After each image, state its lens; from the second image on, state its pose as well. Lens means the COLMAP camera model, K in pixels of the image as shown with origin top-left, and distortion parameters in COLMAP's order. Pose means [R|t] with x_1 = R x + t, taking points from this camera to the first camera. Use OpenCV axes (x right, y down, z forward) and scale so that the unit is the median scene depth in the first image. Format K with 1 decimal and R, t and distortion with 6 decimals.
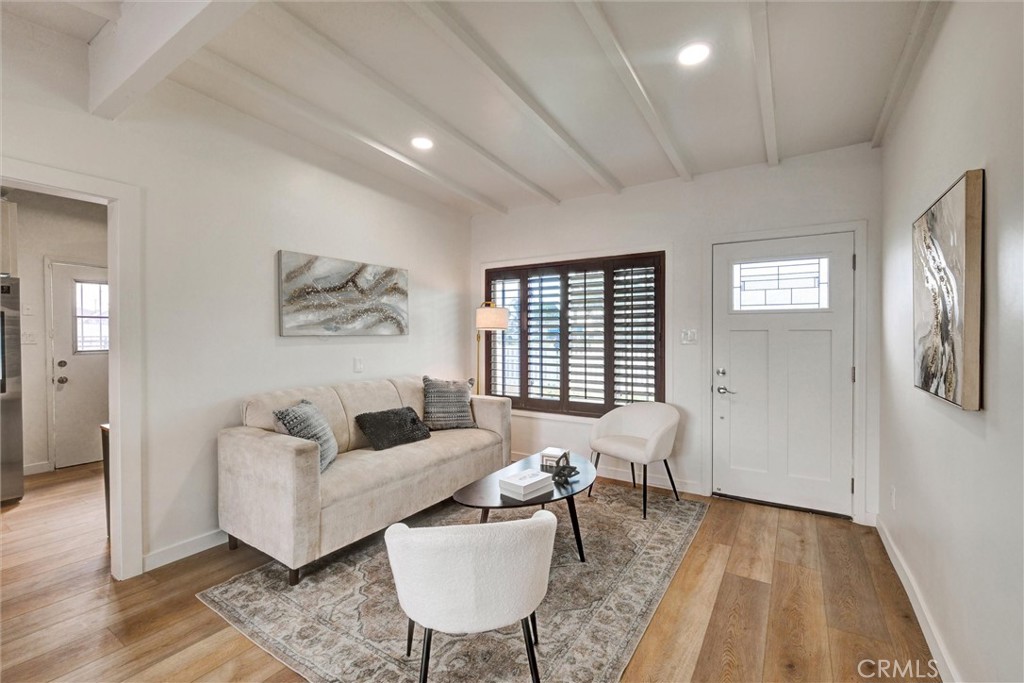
lens RADIAL K [[449.1, 0, 510.5], [0, 449.1, 338.0], [0, 0, 1]] dist [-0.004623, 0.000785]
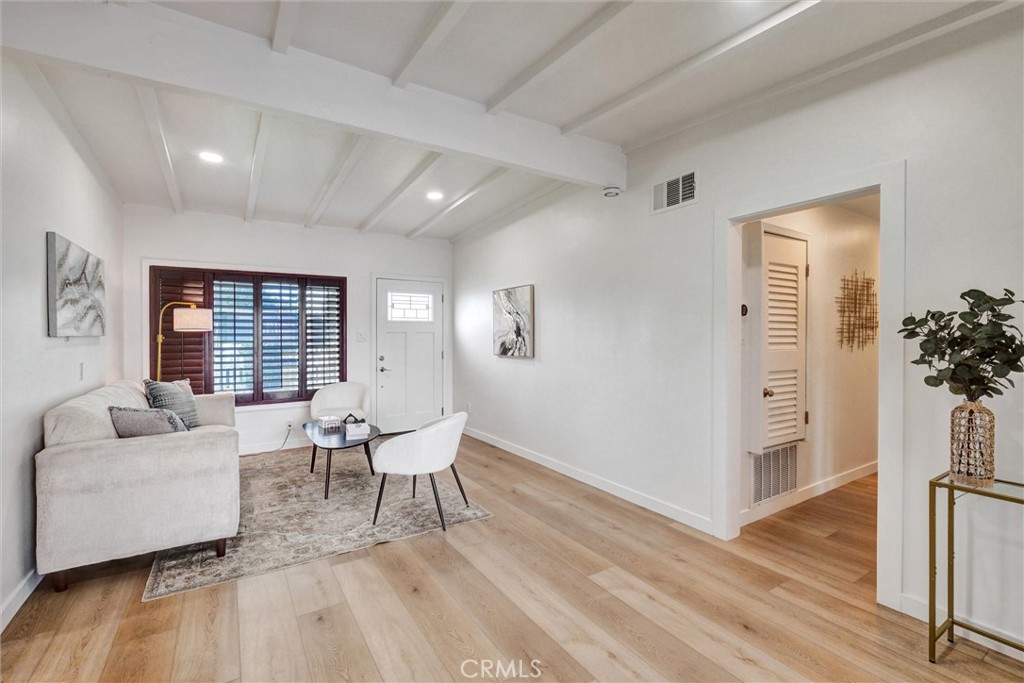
lens RADIAL K [[449.1, 0, 515.8], [0, 449.1, 335.7], [0, 0, 1]] dist [-0.004623, 0.000785]
pose [[0.406689, -0.001778, 0.913565, -0.816455], [0.009604, 0.999951, -0.002330, 0.003390], [-0.913516, 0.009722, 0.406686, -0.094364]]
